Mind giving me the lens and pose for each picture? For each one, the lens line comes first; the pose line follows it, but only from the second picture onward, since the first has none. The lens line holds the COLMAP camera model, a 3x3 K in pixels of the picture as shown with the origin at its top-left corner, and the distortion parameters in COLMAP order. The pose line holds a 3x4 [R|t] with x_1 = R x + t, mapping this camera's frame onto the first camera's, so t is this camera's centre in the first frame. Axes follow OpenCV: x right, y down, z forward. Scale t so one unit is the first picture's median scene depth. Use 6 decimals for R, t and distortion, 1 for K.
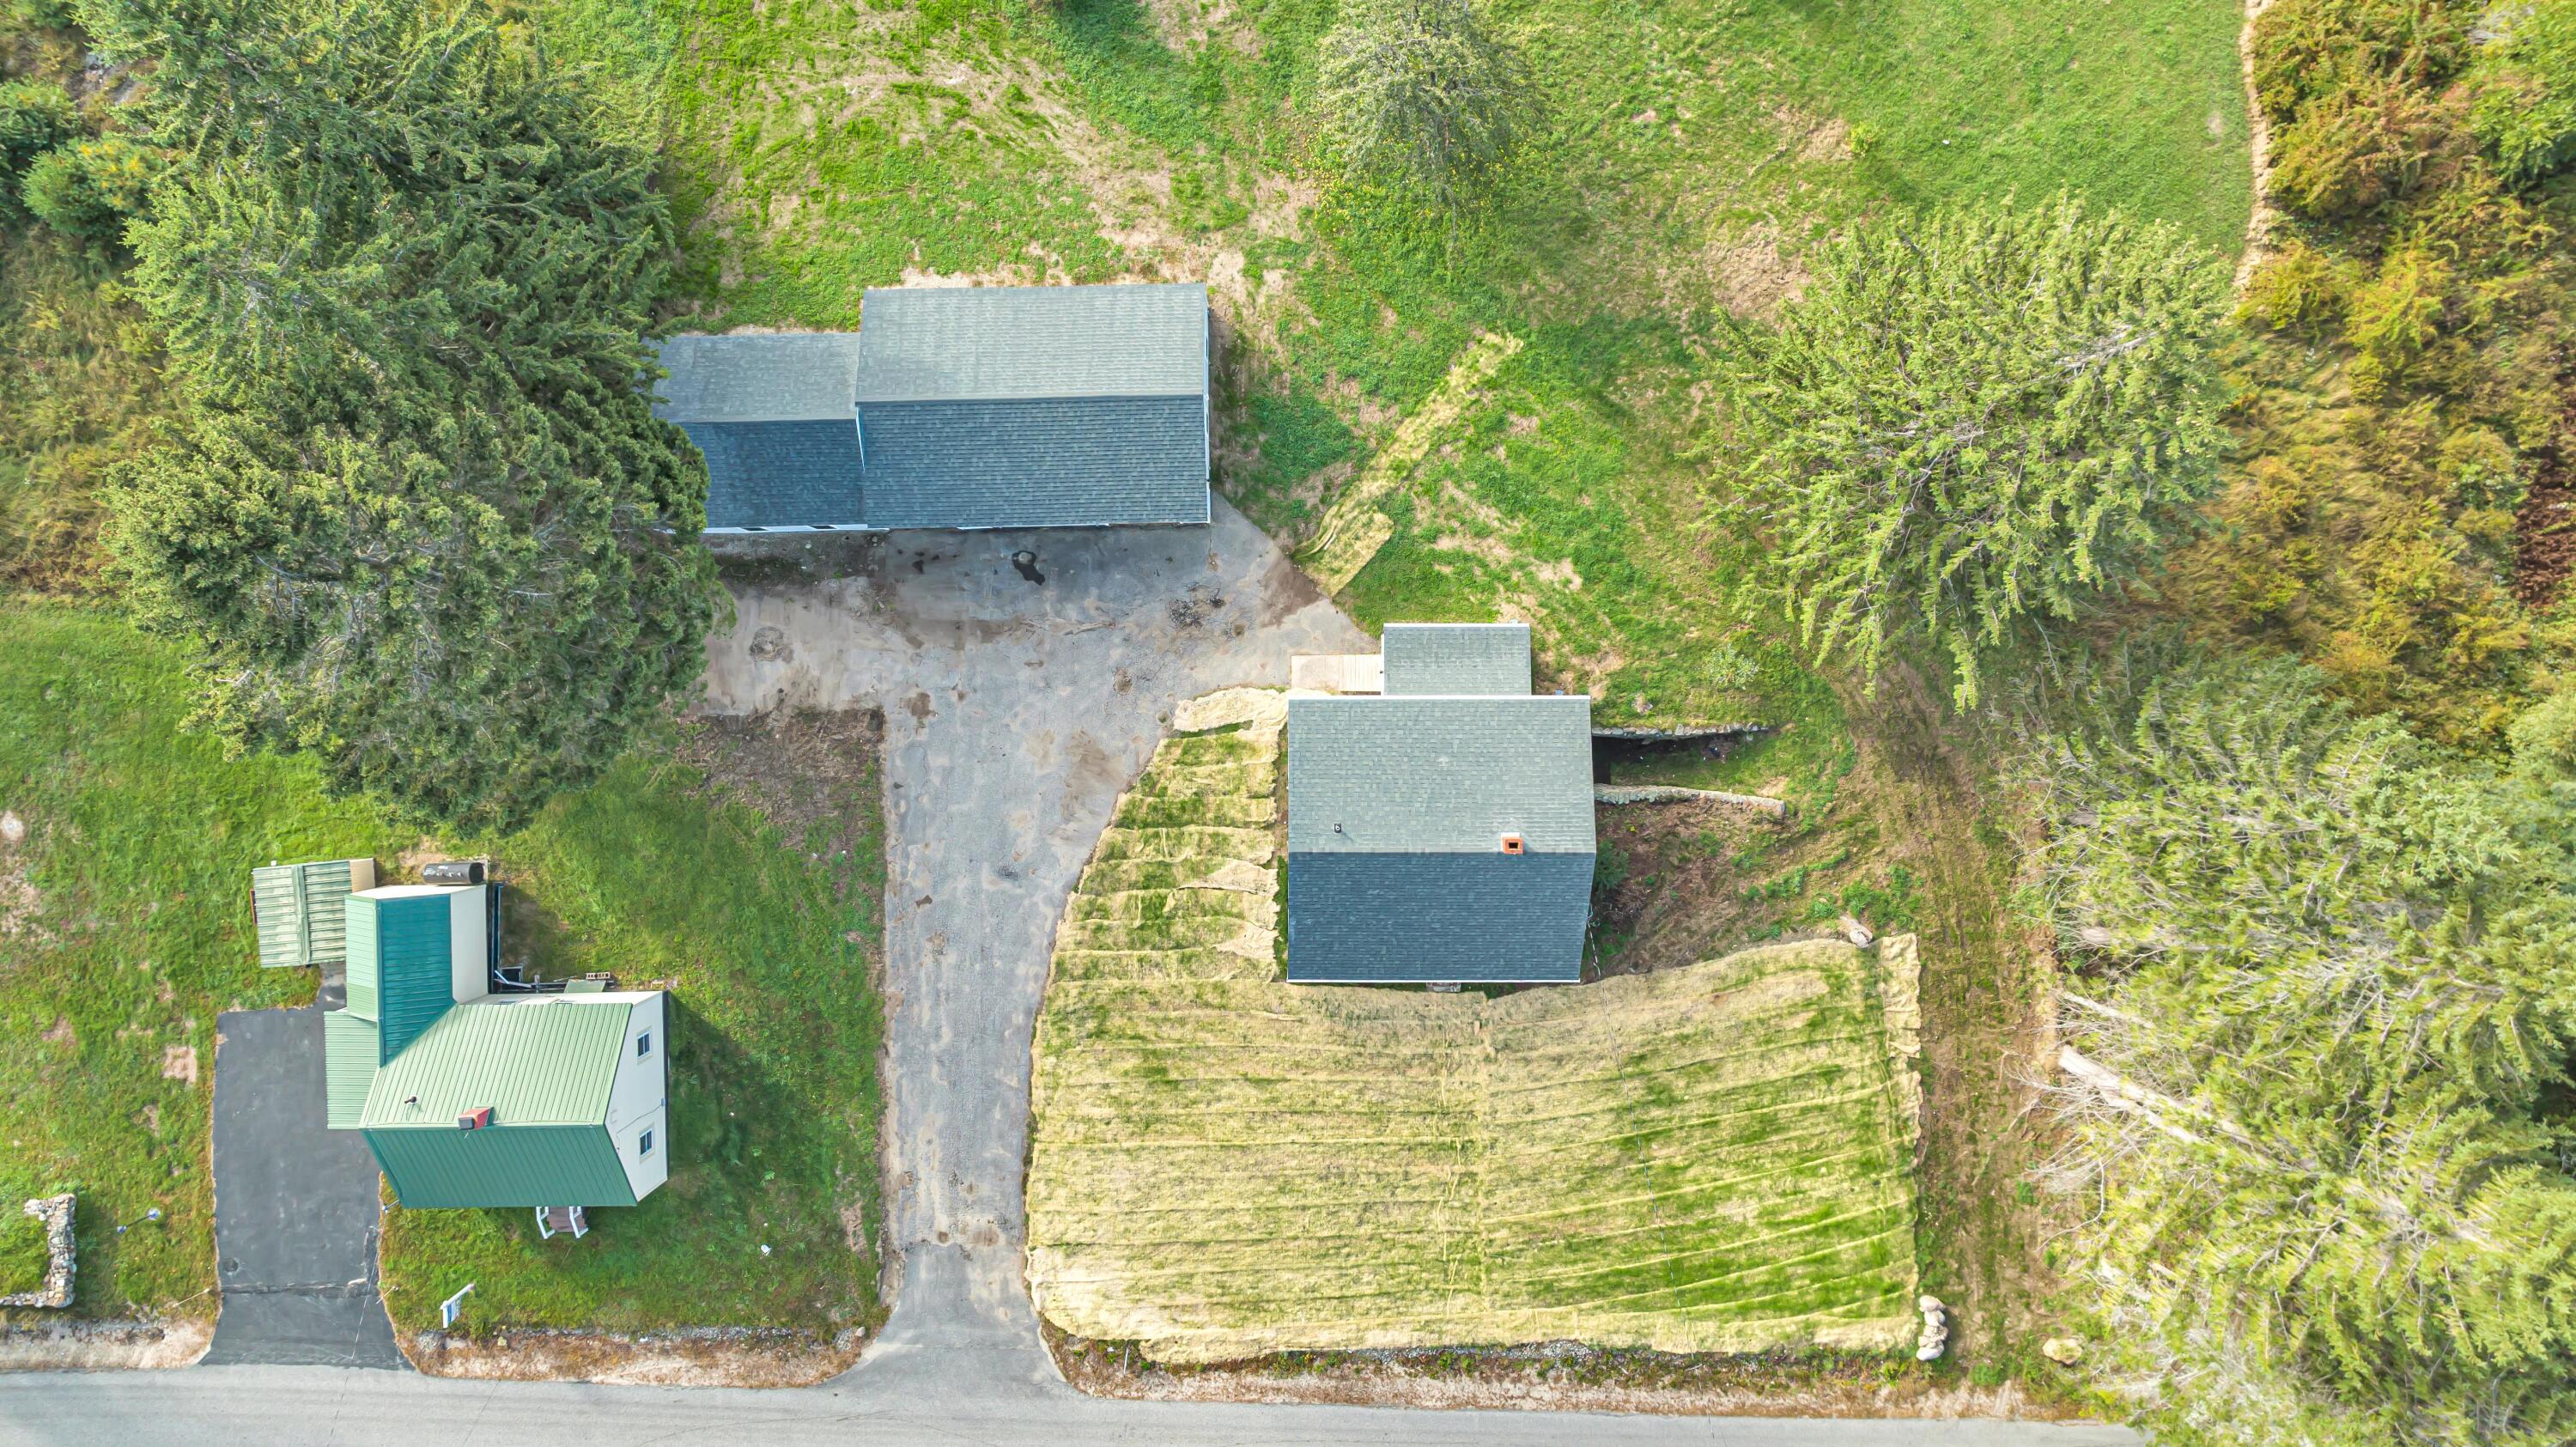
lens RADIAL K [[1718.3, 0, 1283.3], [0, 1718.3, 723.7], [0, 0, 1]] dist [-0.015418, -0.003381]
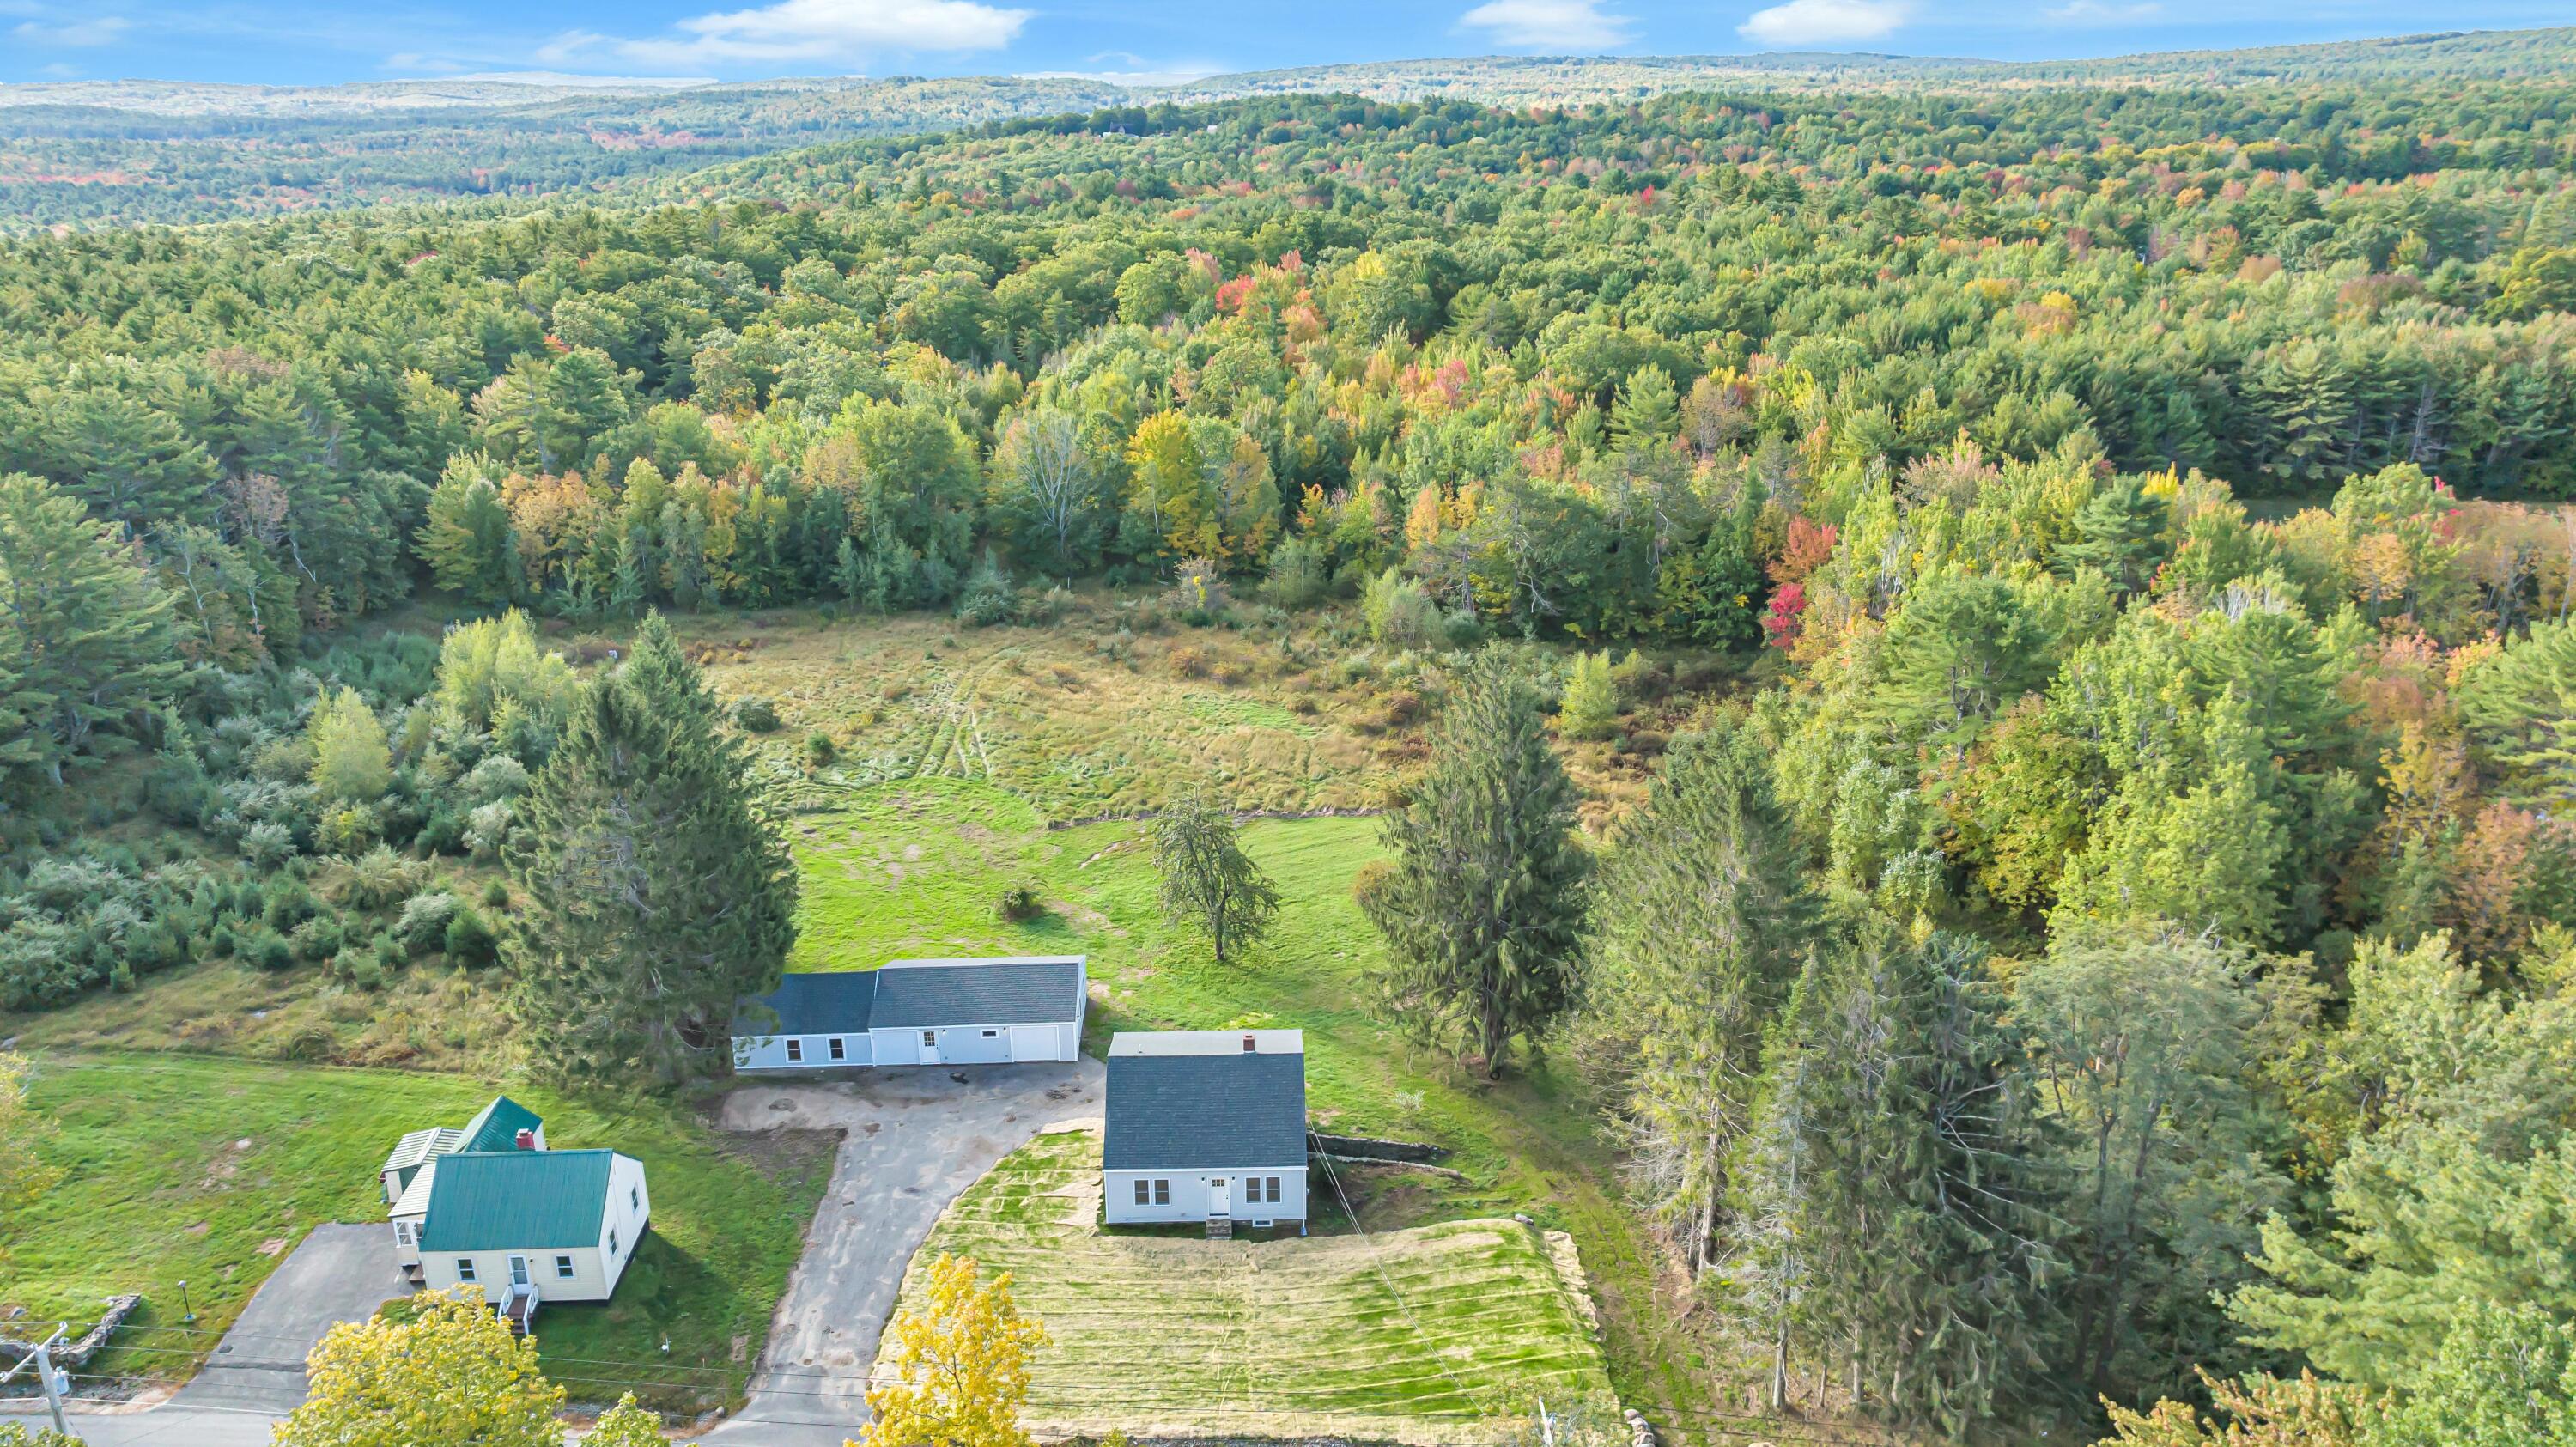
lens RADIAL K [[1718.3, 0, 1290.5], [0, 1718.3, 723.2], [0, 0, 1]] dist [-0.015418, -0.003381]
pose [[0.999586, -0.015785, 0.024037, 0.123331], [0.028071, 0.354127, -0.934776, 1.278735], [0.006243, 0.935064, 0.354424, 0.138132]]
